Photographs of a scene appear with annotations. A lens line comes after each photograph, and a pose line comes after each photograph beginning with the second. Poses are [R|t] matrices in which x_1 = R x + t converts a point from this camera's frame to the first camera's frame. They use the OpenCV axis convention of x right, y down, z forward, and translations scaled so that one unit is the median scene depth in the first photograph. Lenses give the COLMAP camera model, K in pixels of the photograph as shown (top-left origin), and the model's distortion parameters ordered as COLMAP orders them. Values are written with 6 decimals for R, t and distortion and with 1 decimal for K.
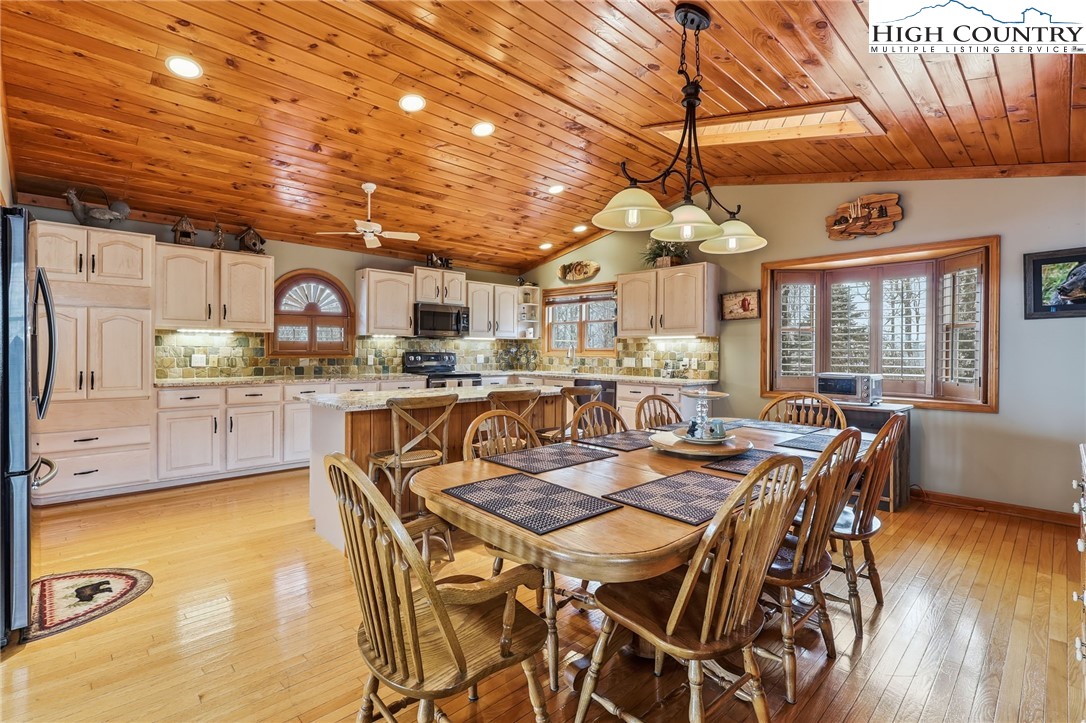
lens RADIAL K [[503.0, 0, 540.3], [0, 503.0, 357.5], [0, 0, 1]] dist [0.000258, 0.000460]
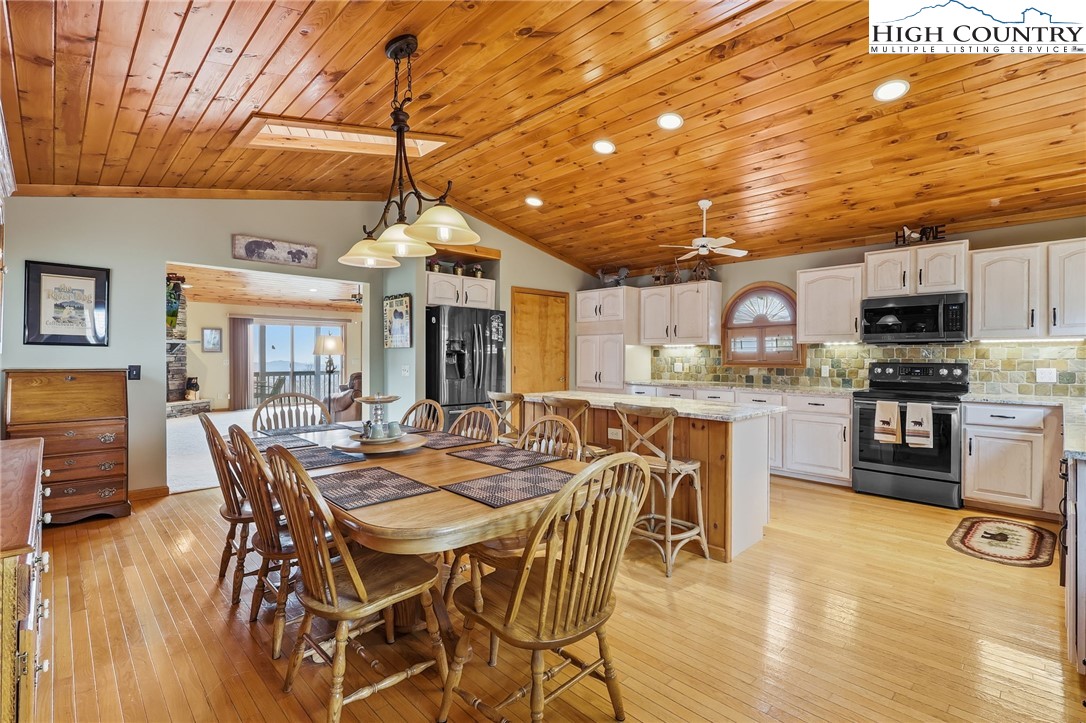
lens RADIAL K [[503.0, 0, 548.6], [0, 503.0, 358.9], [0, 0, 1]] dist [0.000258, 0.000460]
pose [[0.013309, -0.005639, -0.999896, 0.570657], [-0.020193, 0.999779, -0.005907, -0.001739], [0.999708, 0.020269, 0.013192, 0.540129]]
